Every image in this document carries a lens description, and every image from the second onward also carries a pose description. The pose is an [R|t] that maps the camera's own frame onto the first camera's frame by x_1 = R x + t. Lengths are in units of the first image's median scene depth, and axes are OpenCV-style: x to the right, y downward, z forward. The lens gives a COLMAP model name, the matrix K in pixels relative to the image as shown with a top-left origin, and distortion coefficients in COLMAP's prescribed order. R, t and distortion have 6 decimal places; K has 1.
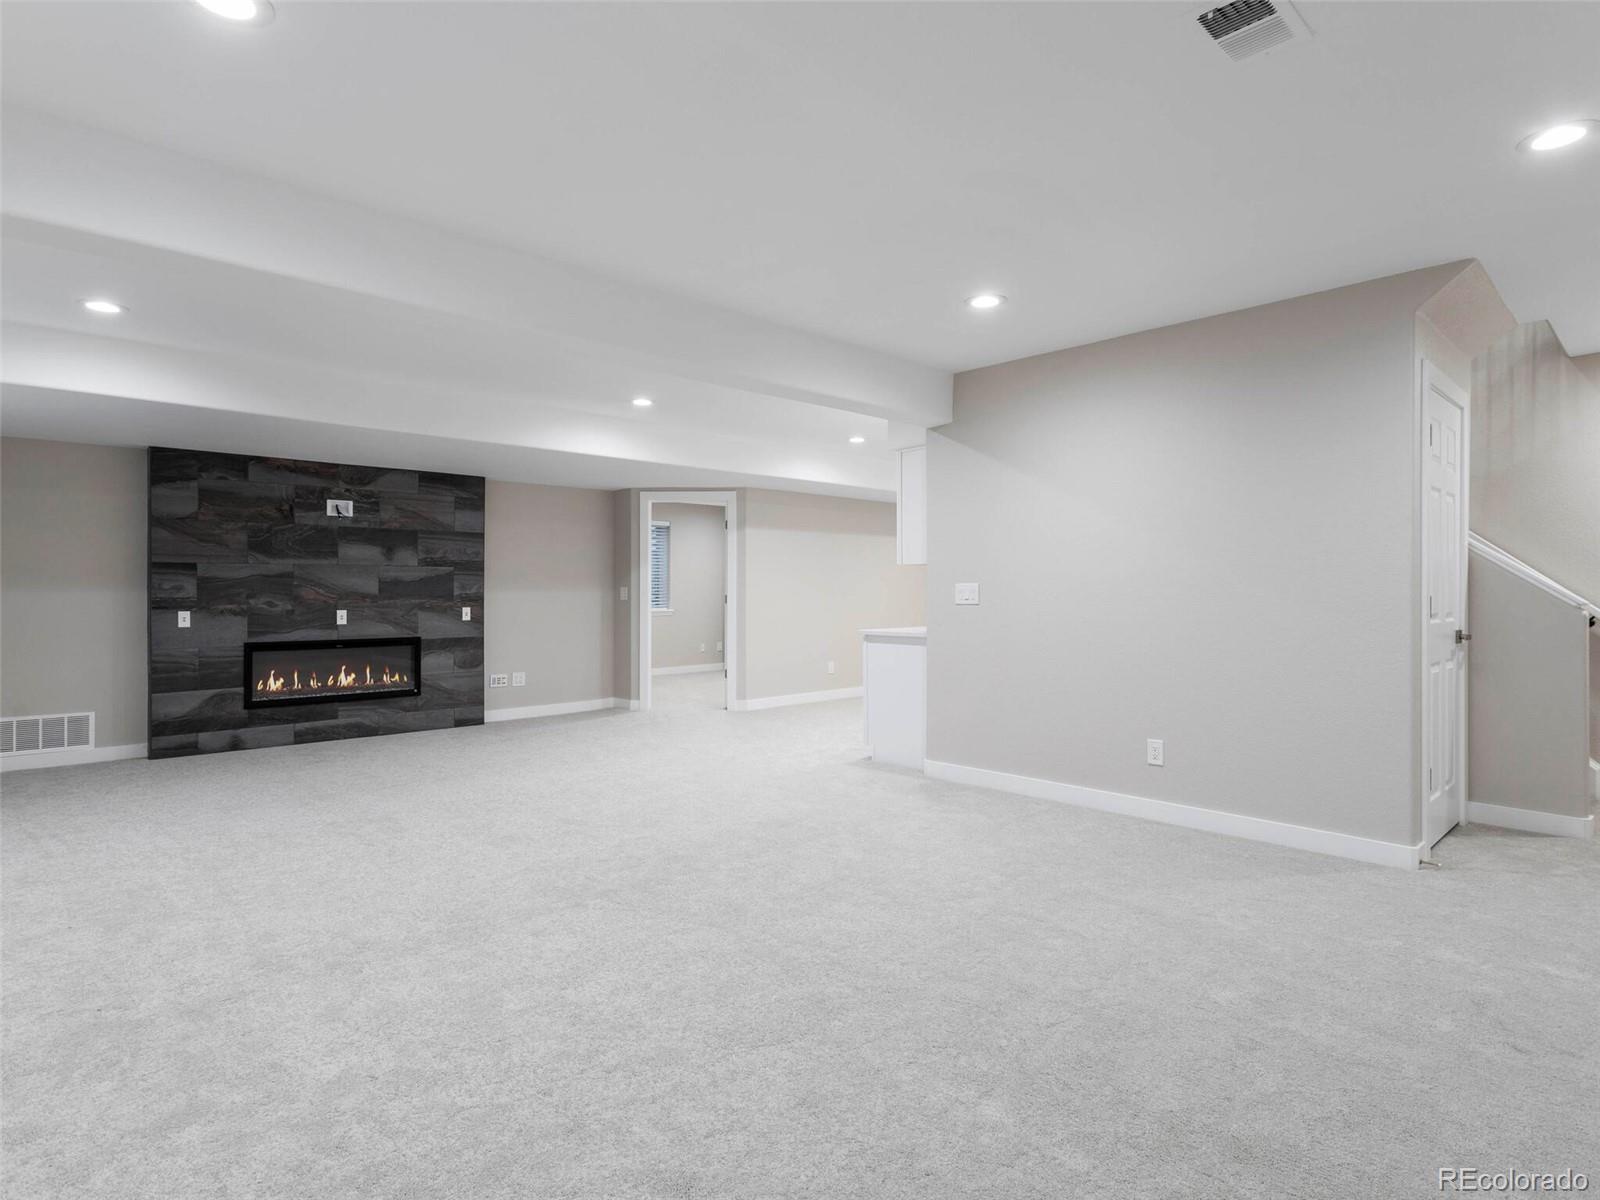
lens RADIAL K [[864.9, 0, 799.9], [0, 864.9, 595.3], [0, 0, 1]] dist [-0.003504, -0.000110]
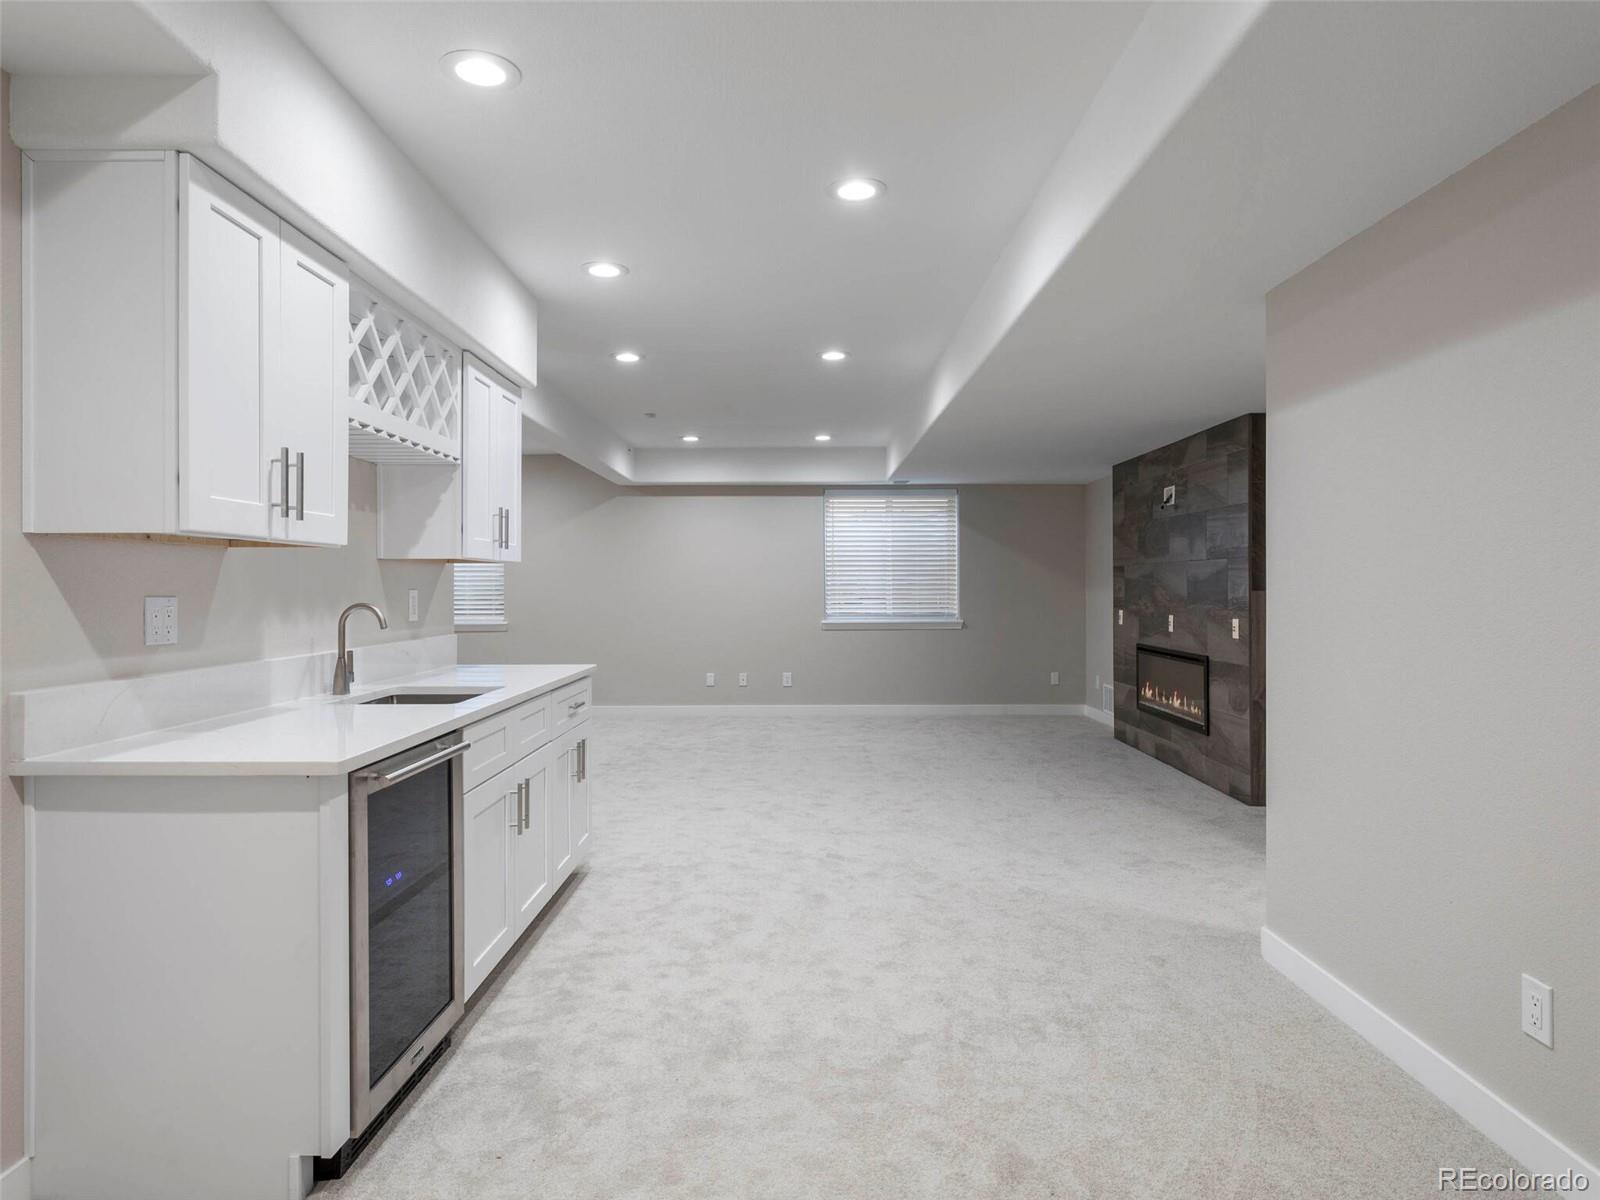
lens RADIAL K [[899.9, 0, 799.8], [0, 899.9, 592.9], [0, 0, 1]] dist [-0.000065, -0.000007]
pose [[-0.696429, 0.002440, -0.717622, 0.358085], [-0.005431, 0.999948, 0.008670, -0.010756], [0.717605, 0.009935, -0.696379, 1.320263]]
